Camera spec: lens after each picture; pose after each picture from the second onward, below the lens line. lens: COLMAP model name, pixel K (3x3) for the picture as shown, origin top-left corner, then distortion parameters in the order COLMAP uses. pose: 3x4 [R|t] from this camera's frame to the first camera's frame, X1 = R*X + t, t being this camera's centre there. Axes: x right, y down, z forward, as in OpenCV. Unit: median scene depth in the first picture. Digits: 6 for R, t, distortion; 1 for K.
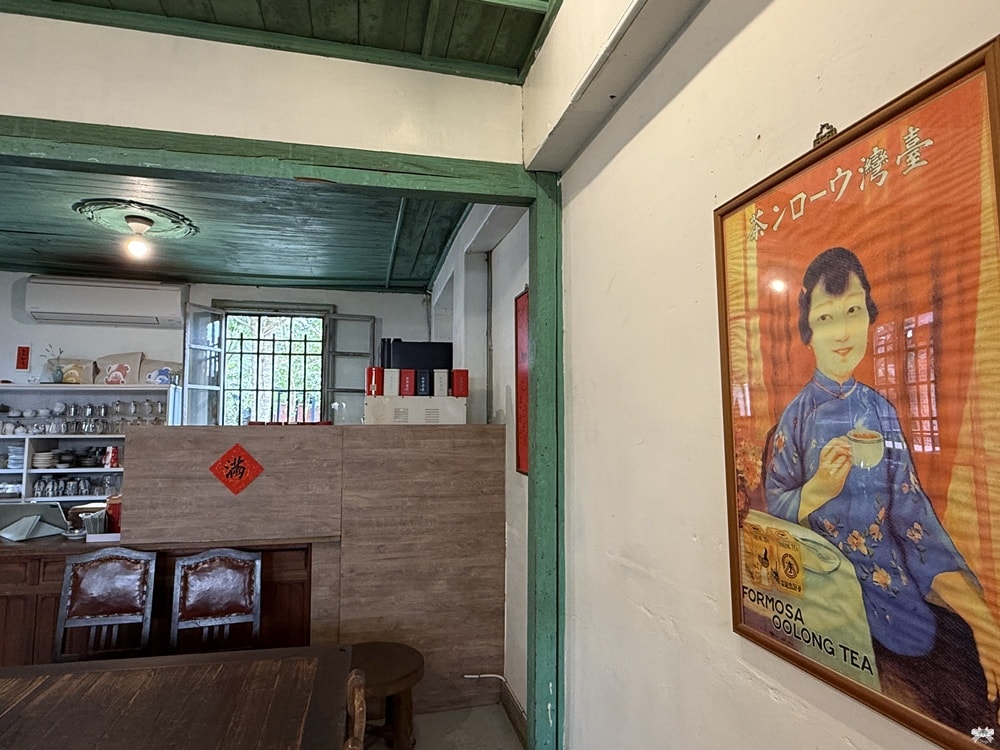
lens RADIAL K [[620.1, 0, 500.0], [0, 620.1, 375.0], [0, 0, 1]] dist [-0.000948, 0.000142]
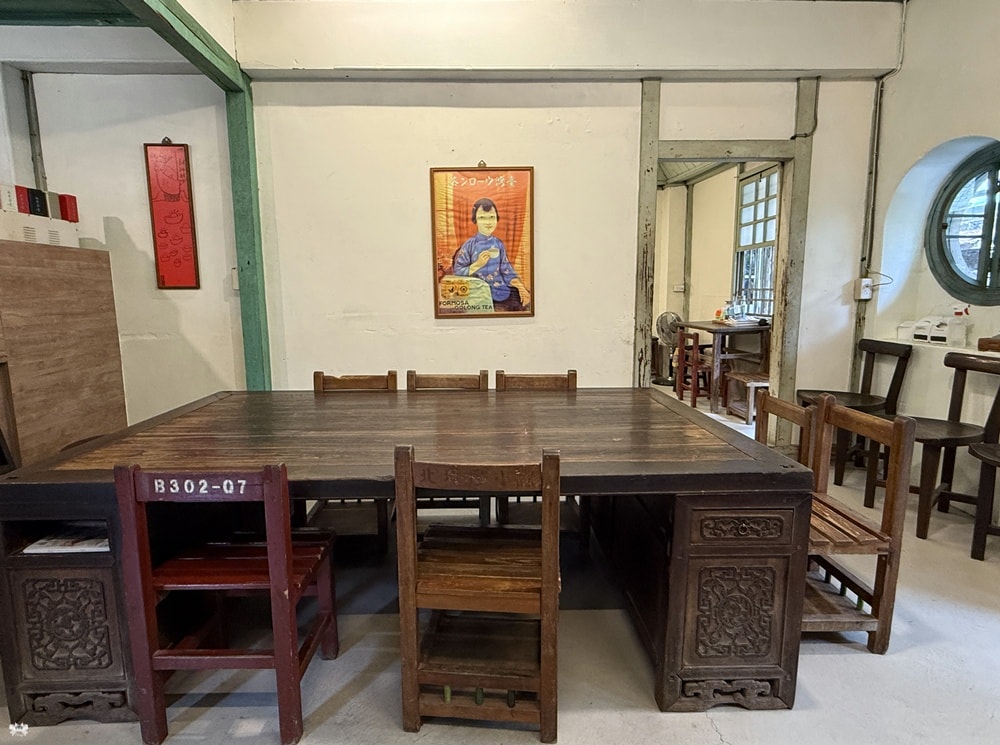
lens RADIAL K [[526.5, 0, 500.0], [0, 526.5, 372.5], [0, 0, 1]] dist [0.001925, 0.000086]
pose [[0.173465, -0.155391, 0.972504, -0.919741], [-0.062675, 0.983730, 0.168364, 0.097842], [-0.982844, -0.090157, 0.160904, 0.110331]]
